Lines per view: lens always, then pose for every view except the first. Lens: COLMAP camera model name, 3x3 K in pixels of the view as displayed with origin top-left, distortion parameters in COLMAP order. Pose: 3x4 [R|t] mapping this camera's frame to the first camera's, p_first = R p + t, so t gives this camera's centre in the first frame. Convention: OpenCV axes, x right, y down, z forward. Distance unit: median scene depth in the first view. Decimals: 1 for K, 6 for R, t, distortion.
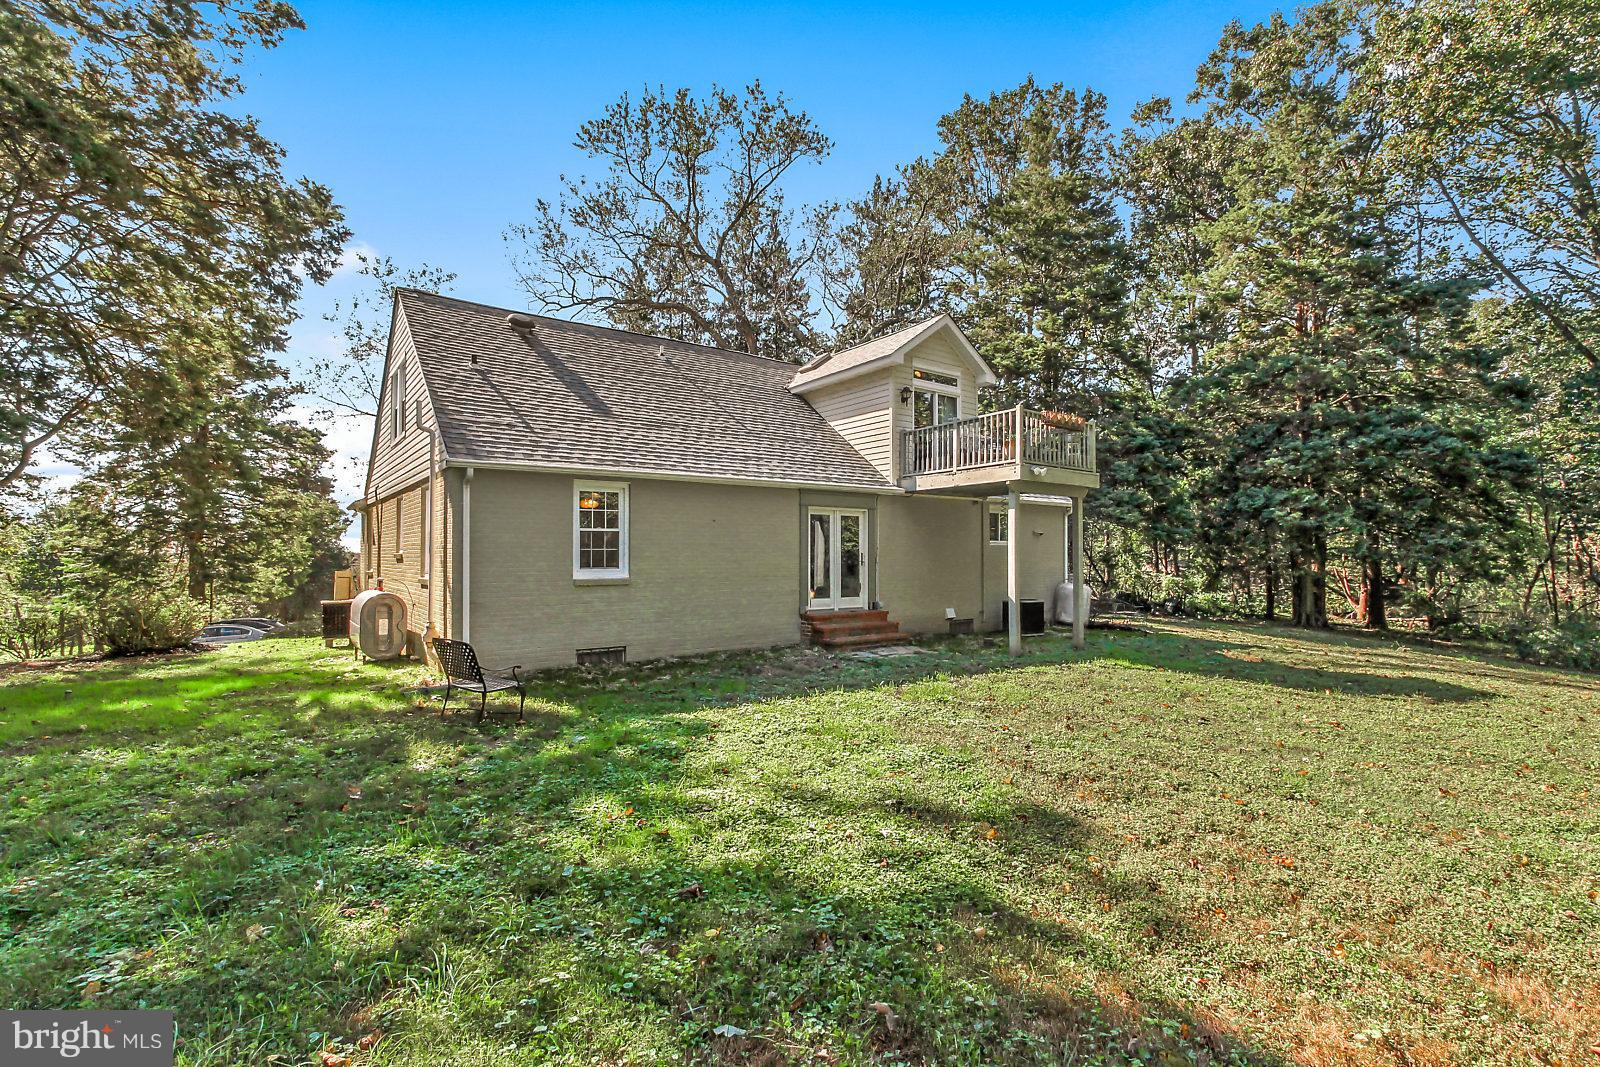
lens RADIAL K [[740.6, 0, 795.9], [0, 740.6, 546.7], [0, 0, 1]] dist [0.002820, 0.000883]
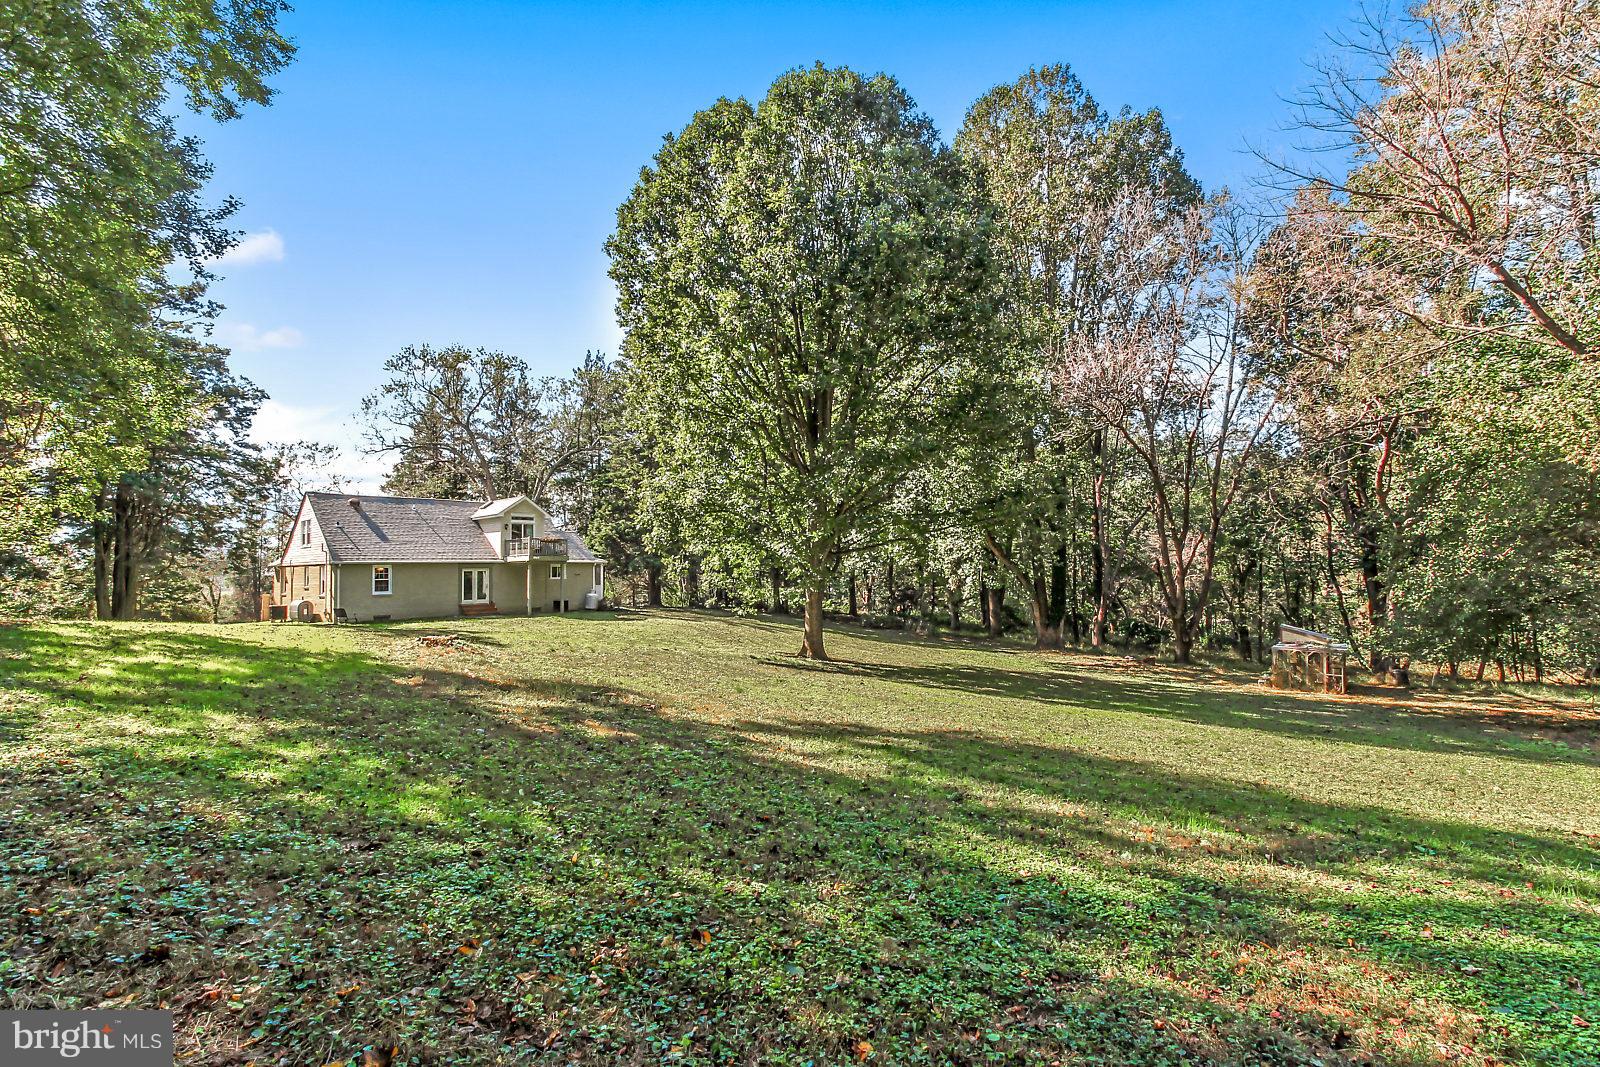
lens RADIAL K [[740.6, 0, 795.9], [0, 740.6, 546.7], [0, 0, 1]] dist [0.002820, 0.000883]
pose [[0.982491, -0.008682, 0.186107, 0.734603], [0.011977, 0.999791, -0.016589, -0.072585], [-0.185924, 0.018528, 0.982389, -2.032589]]
